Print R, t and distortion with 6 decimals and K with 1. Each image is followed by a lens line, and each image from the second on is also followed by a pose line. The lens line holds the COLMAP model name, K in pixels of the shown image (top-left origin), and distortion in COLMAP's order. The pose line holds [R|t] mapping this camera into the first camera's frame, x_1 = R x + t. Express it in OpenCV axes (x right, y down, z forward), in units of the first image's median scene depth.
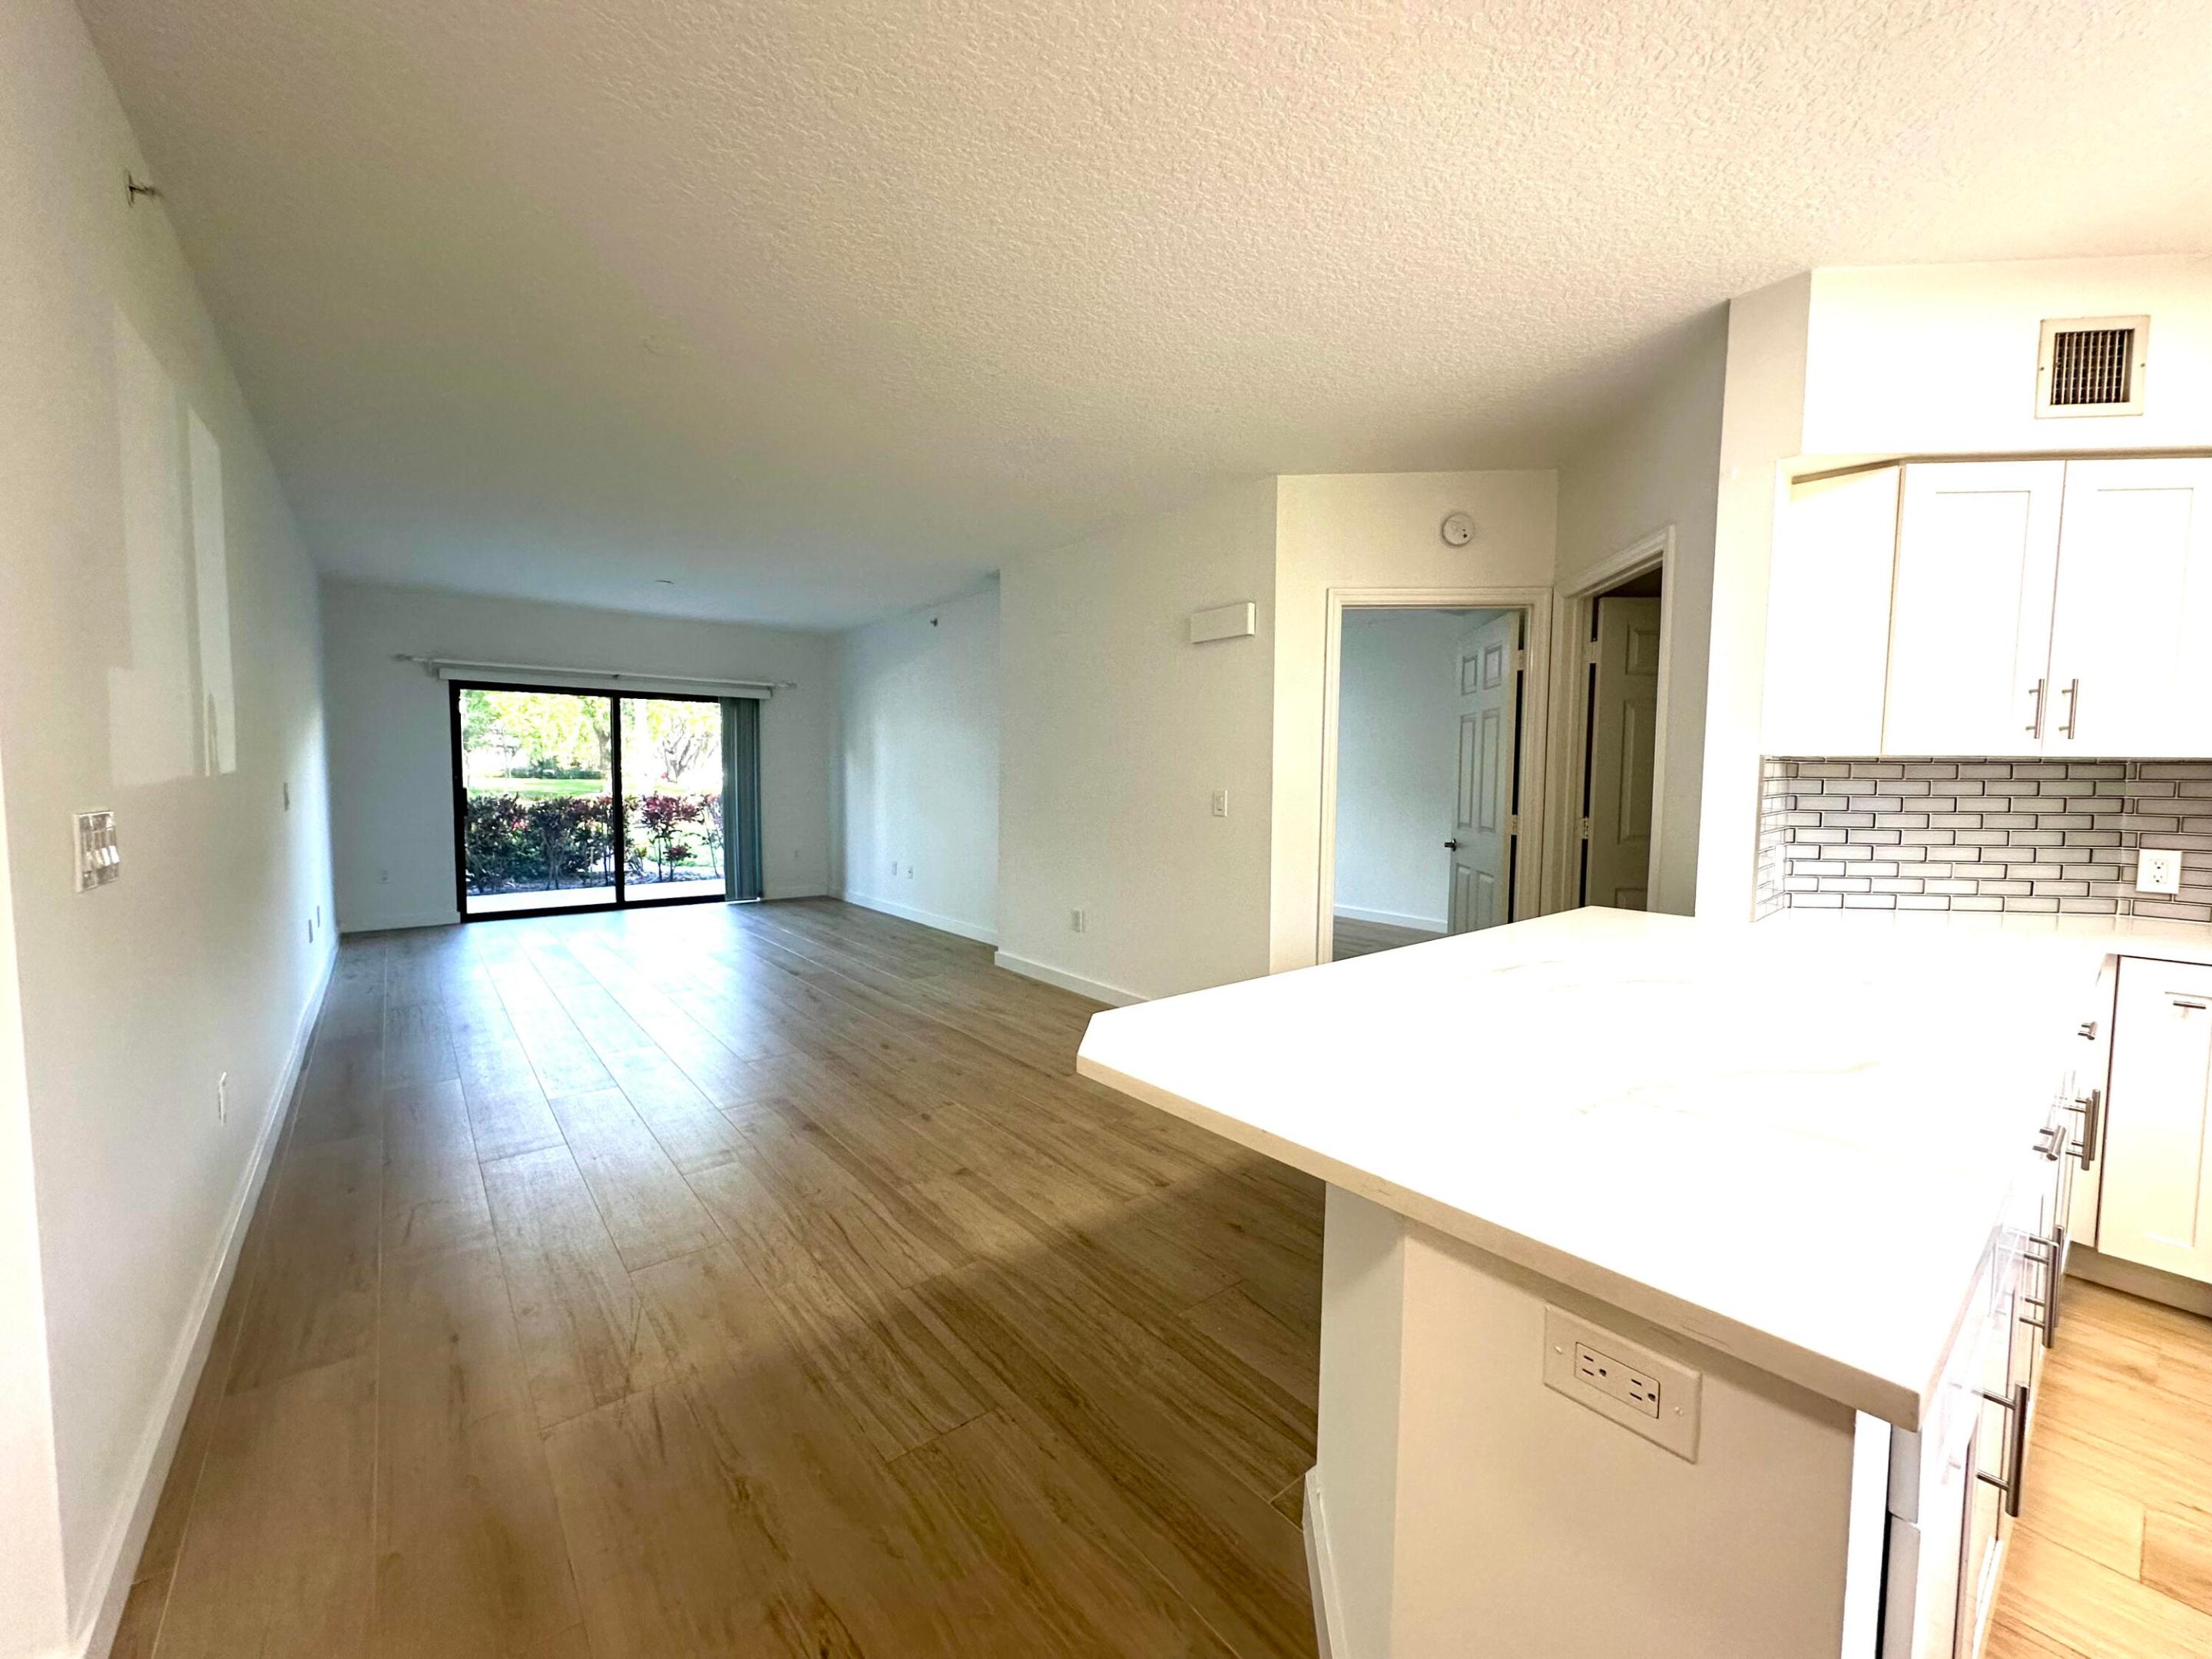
lens RADIAL K [[879.2, 0, 1101.1], [0, 879.2, 825.7], [0, 0, 1]] dist [0.003186, 0.000338]
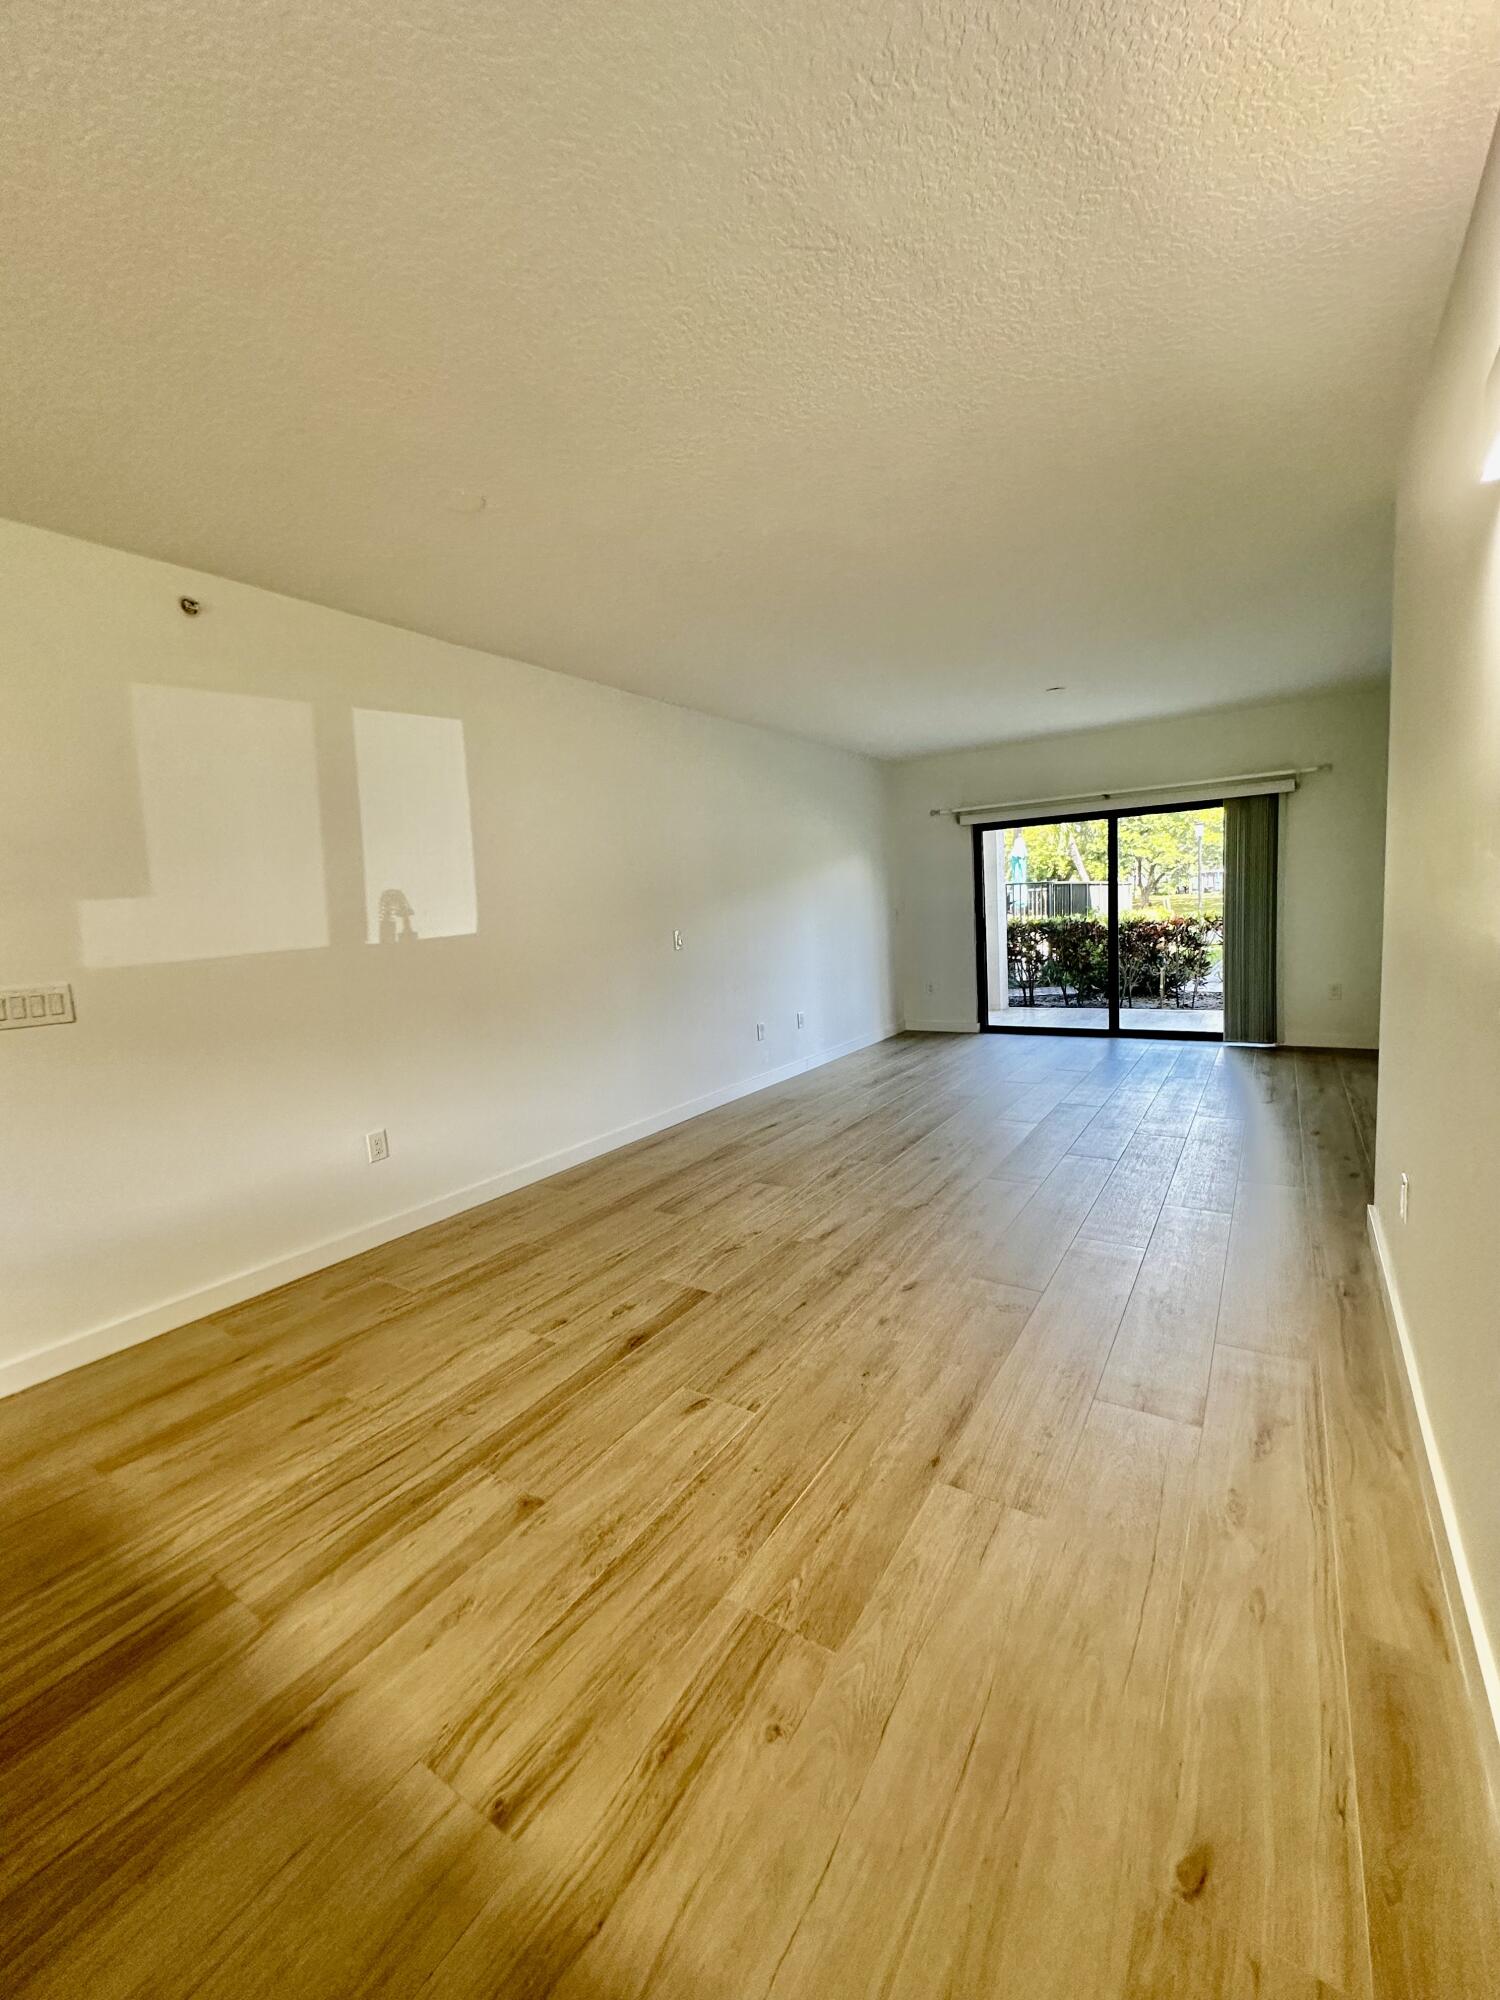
lens RADIAL K [[800.5, 0, 754.9], [0, 800.5, 988.1], [0, 0, 1]] dist [-0.003948, -0.000160]
pose [[0.311879, 0.068578, -0.947644, 0.183018], [-0.001223, 0.997420, 0.071778, -0.024196], [0.950121, -0.021227, 0.311158, 0.380084]]
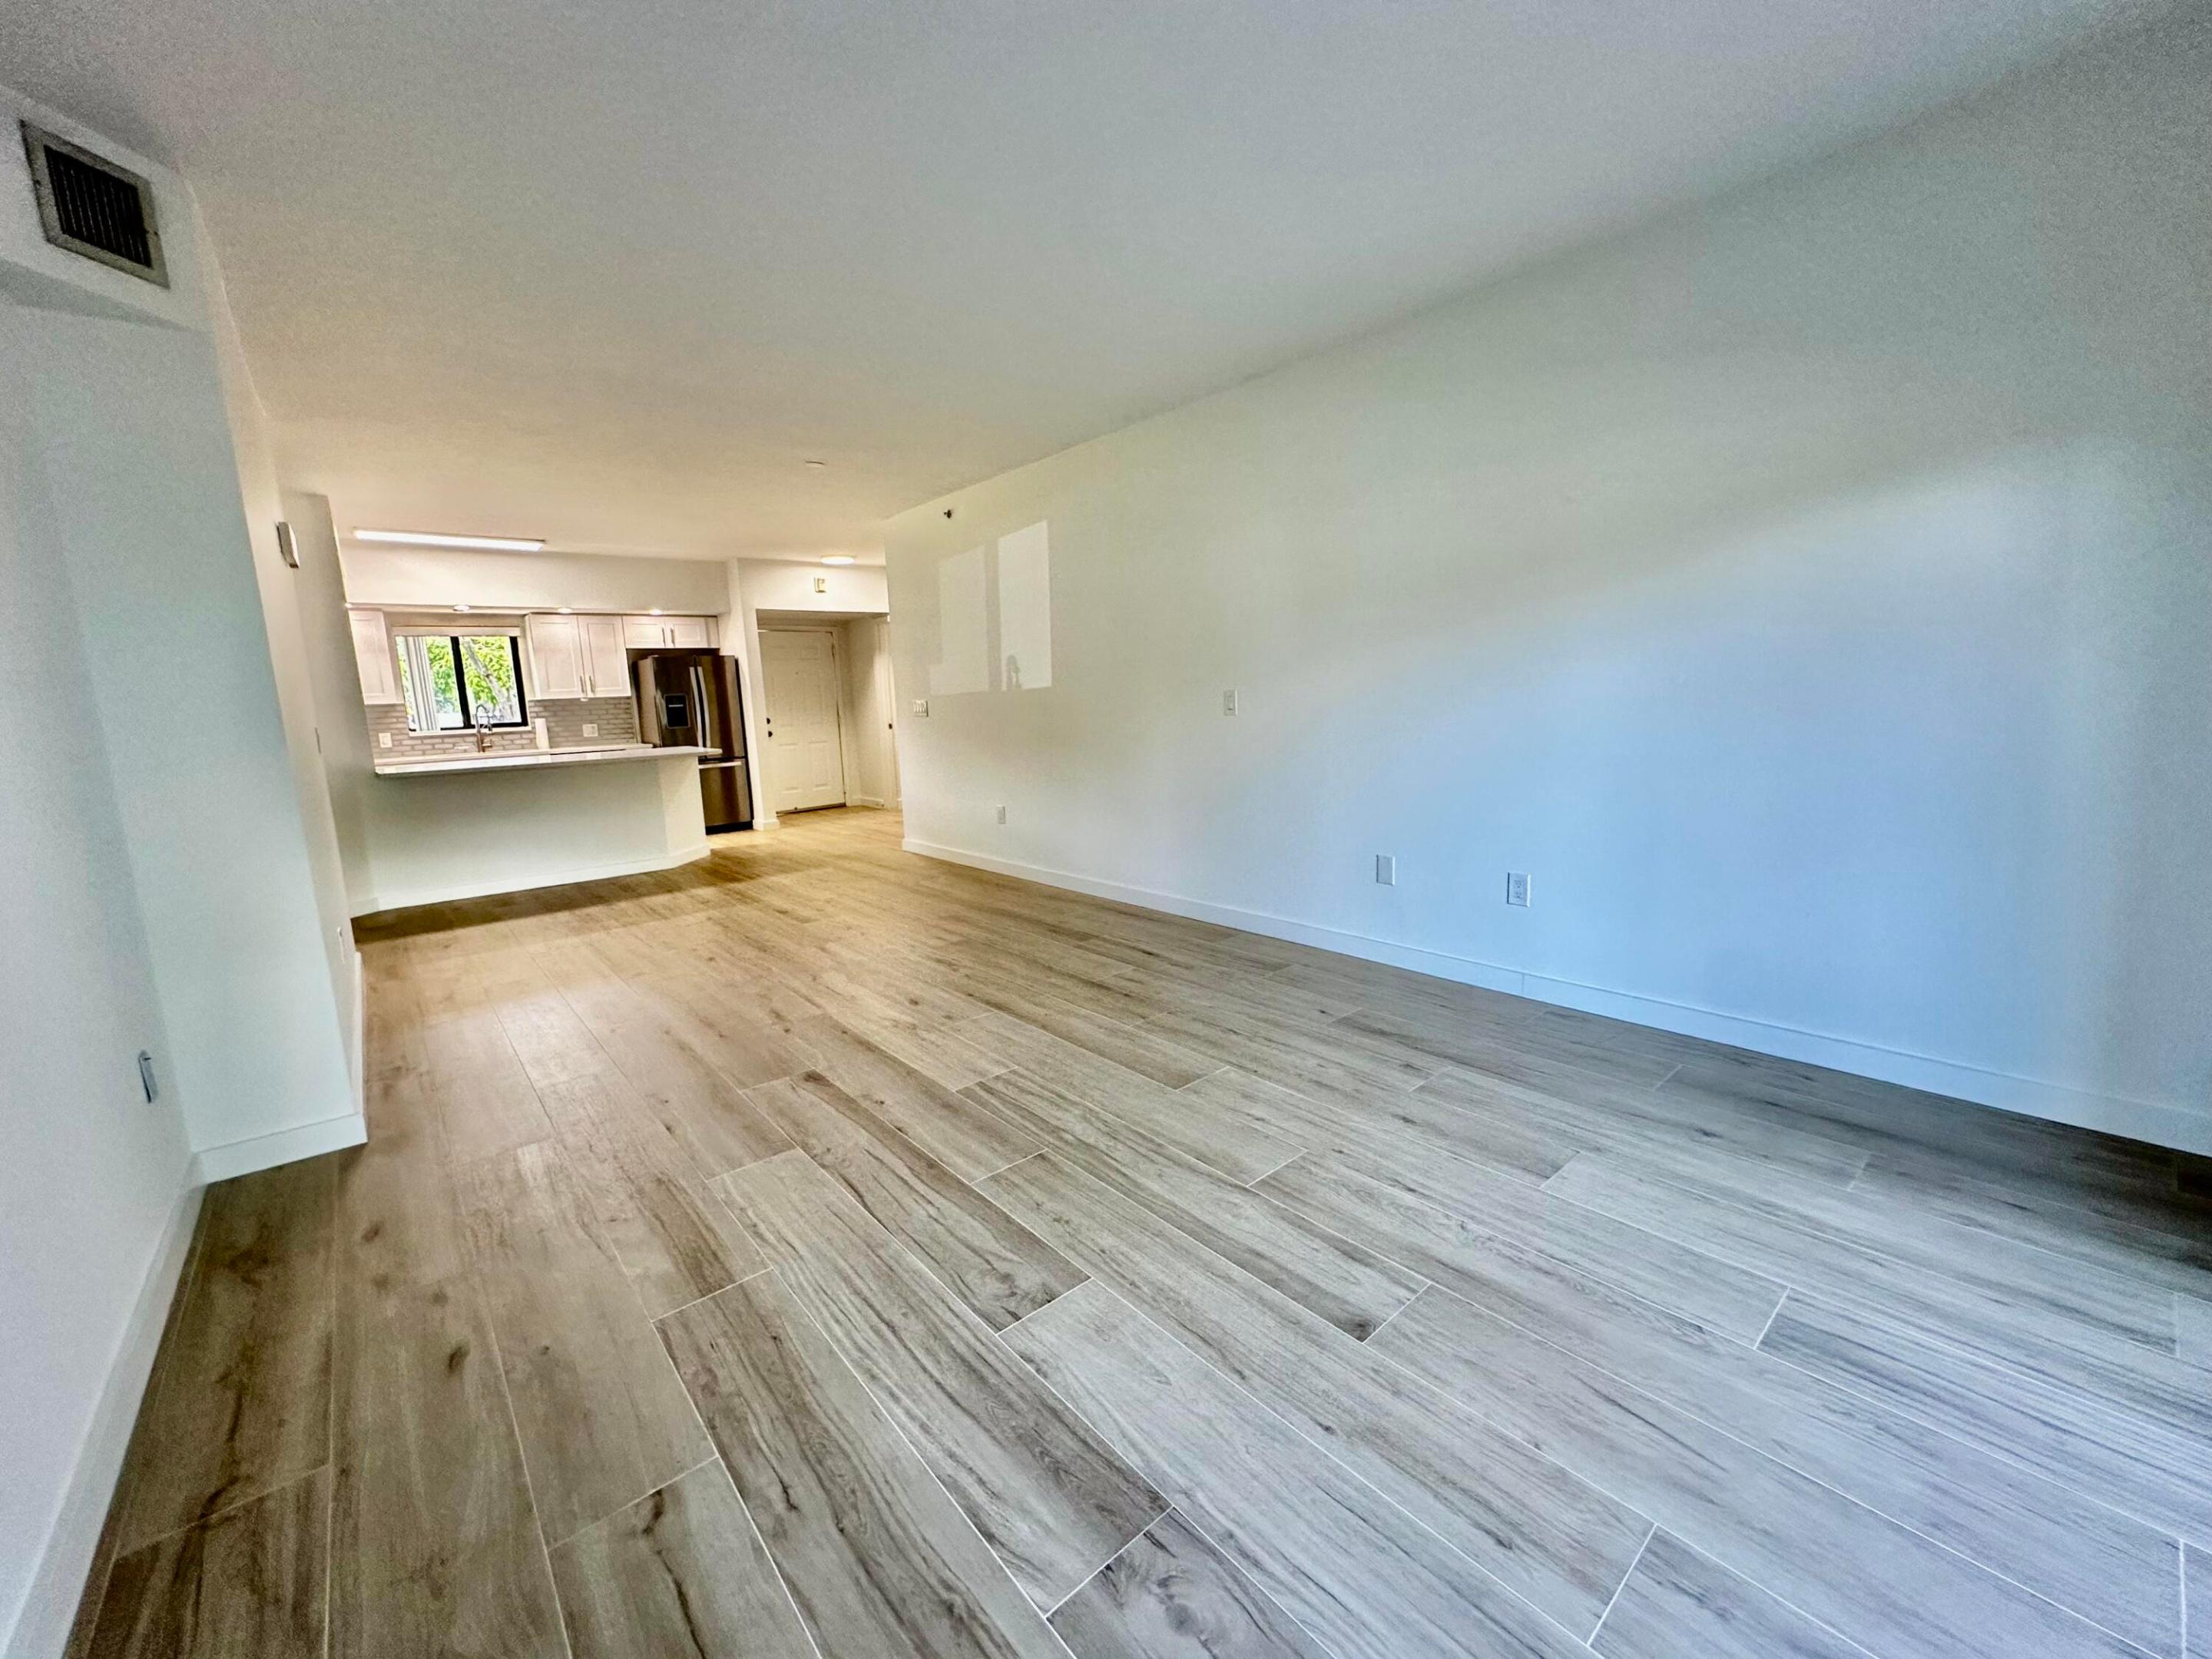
lens RADIAL K [[879.2, 0, 1101.1], [0, 879.2, 825.7], [0, 0, 1]] dist [0.003186, 0.000338]
pose [[-0.999135, 0.034719, -0.022887, -0.387858], [0.029031, 0.976433, 0.213859, -0.064805], [0.029773, 0.213010, -0.976596, 1.126249]]
